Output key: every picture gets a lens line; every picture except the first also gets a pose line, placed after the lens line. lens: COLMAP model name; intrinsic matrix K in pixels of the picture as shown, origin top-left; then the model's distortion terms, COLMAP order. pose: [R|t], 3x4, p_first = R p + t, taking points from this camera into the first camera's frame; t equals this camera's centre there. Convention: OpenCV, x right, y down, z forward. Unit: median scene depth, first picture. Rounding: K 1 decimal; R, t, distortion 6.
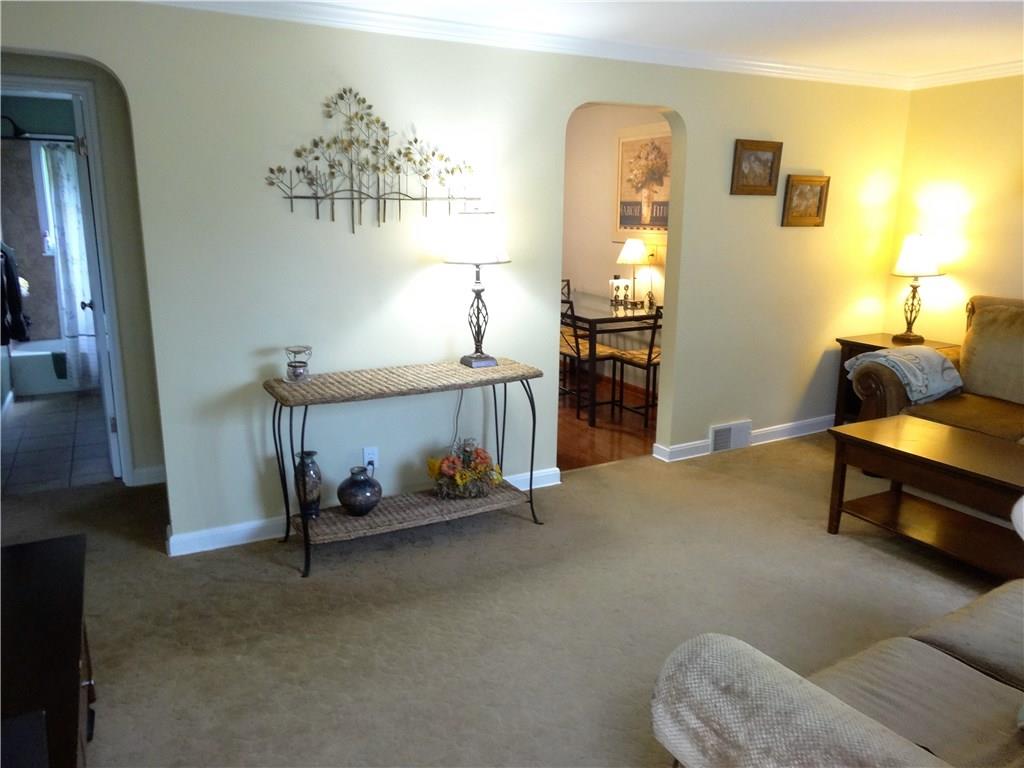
lens RADIAL K [[759.5, 0, 513.4], [0, 759.5, 384.3], [0, 0, 1]] dist [-0.001927, -0.004506]
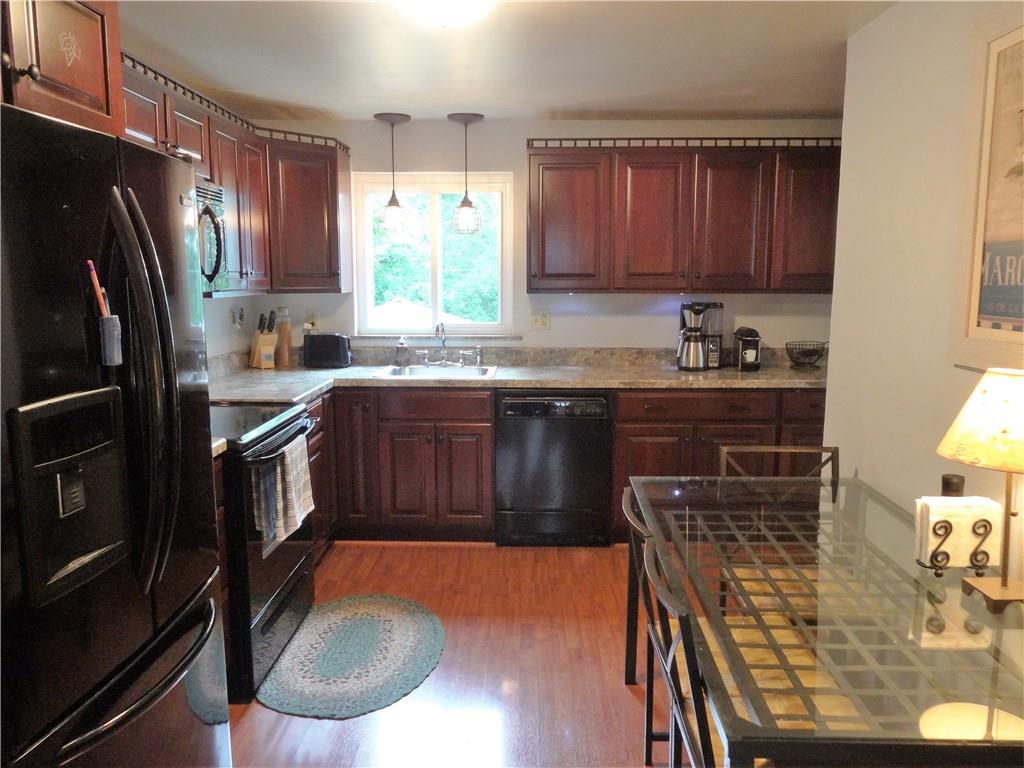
lens RADIAL K [[759.5, 0, 512.7], [0, 759.5, 384.0], [0, 0, 1]] dist [-0.001927, -0.004506]
pose [[0.866746, 0.063574, -0.494682, 0.133112], [-0.105031, 0.992867, -0.056428, -0.147249], [0.487566, 0.100866, 0.867240, 0.651179]]
